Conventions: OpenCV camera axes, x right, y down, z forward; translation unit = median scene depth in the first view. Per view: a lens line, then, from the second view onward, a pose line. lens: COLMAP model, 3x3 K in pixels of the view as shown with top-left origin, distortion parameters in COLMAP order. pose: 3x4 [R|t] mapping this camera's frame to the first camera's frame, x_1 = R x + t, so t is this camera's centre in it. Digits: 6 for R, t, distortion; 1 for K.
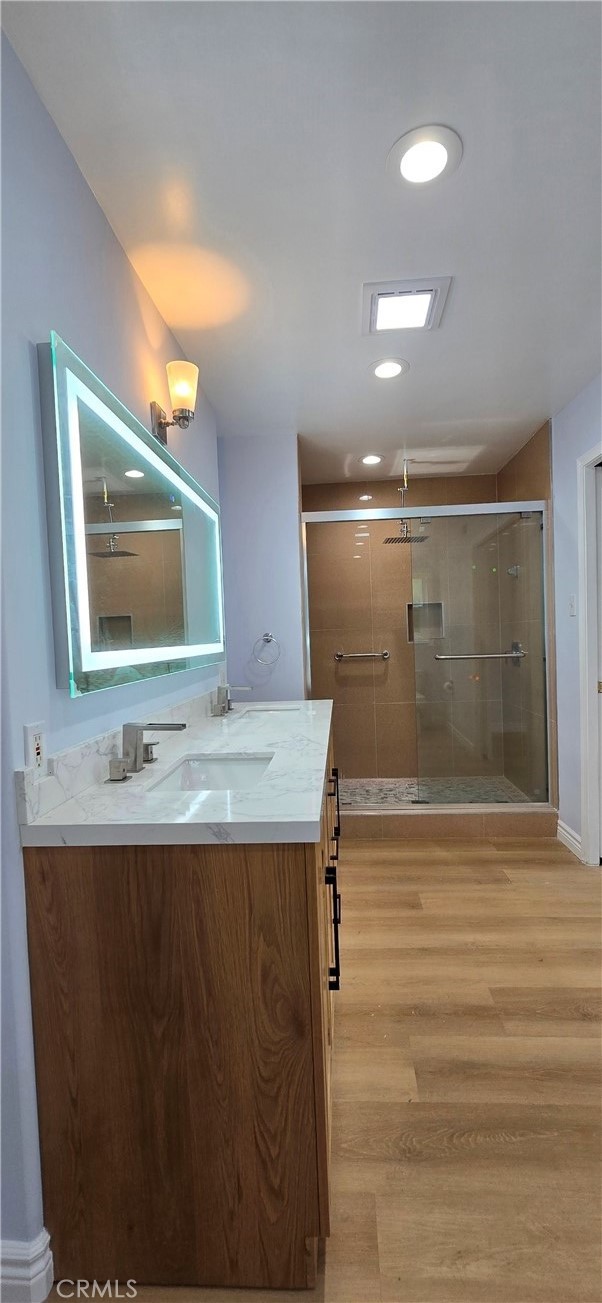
lens RADIAL K [[531.1, 0, 306.6], [0, 531.1, 653.6], [0, 0, 1]] dist [-0.000646, 0.000455]
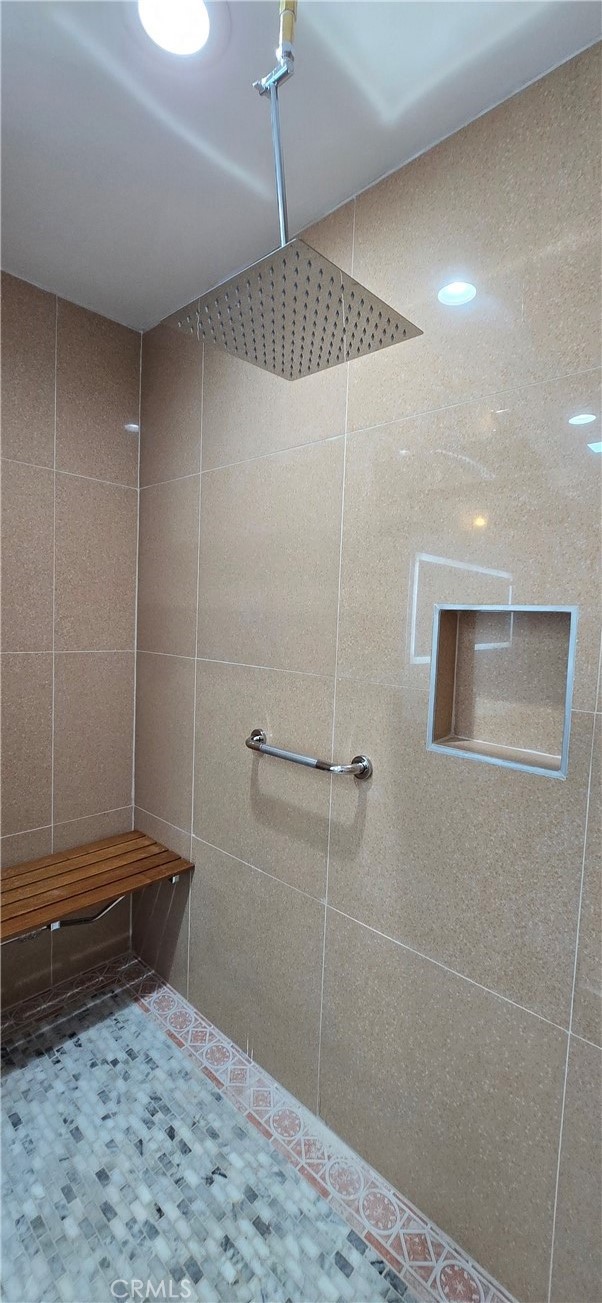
lens RADIAL K [[531.1, 0, 302.0], [0, 531.1, 651.2], [0, 0, 1]] dist [-0.000646, 0.000455]
pose [[0.771560, 0.102145, -0.627902, 0.518218], [-0.079394, 0.994769, 0.064268, -0.138750], [0.631182, 0.000265, 0.775634, 1.230016]]
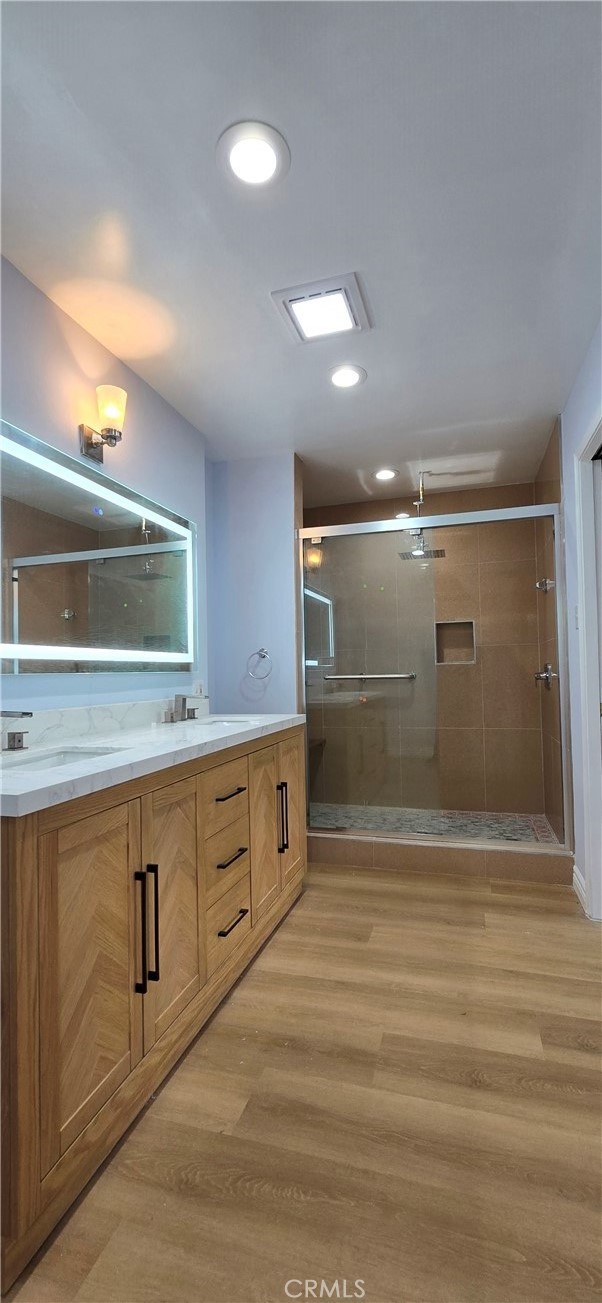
lens RADIAL K [[531.1, 0, 305.1], [0, 531.1, 656.3], [0, 0, 1]] dist [-0.000646, 0.000455]
pose [[0.974150, 0.008986, -0.225724, 0.296000], [-0.021848, 0.998272, -0.054546, 0.037345], [0.224844, 0.058068, 0.972663, 0.050603]]
